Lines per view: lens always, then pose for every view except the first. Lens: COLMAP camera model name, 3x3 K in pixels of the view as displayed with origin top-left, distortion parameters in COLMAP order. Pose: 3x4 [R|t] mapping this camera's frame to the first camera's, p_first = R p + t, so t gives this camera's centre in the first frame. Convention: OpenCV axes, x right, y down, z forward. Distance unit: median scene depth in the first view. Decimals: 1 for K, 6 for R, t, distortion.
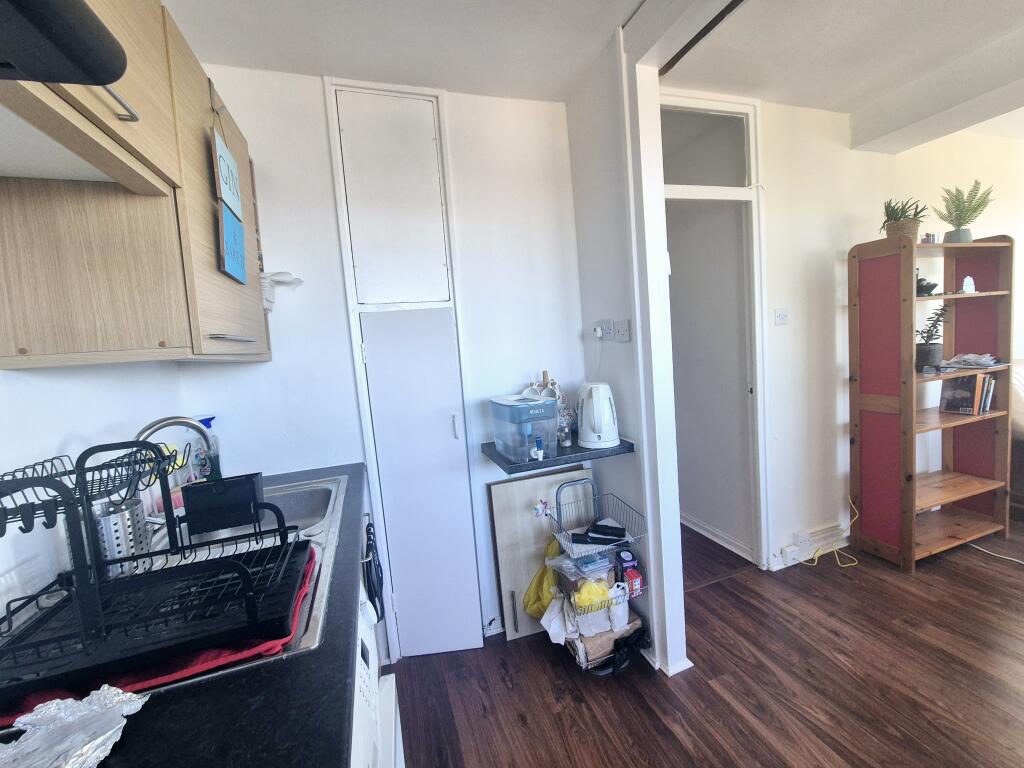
lens RADIAL K [[417.4, 0, 509.8], [0, 417.4, 377.7], [0, 0, 1]] dist [0.000927, 0.000159]
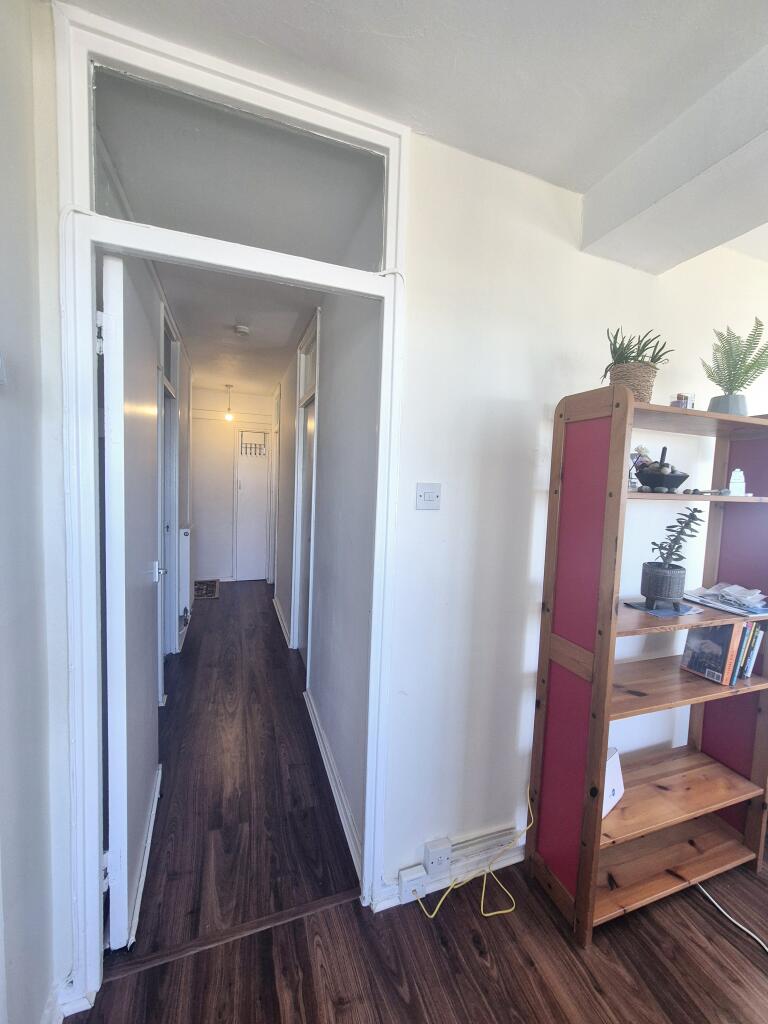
lens RADIAL K [[417.4, 0, 384.0], [0, 417.4, 512.0], [0, 0, 1]] dist [0.000927, 0.000159]
pose [[0.992317, 0.119309, 0.032739, 0.547467], [-0.118746, 0.992749, -0.018652, -0.100774], [-0.034727, 0.014622, 0.999290, 0.378576]]
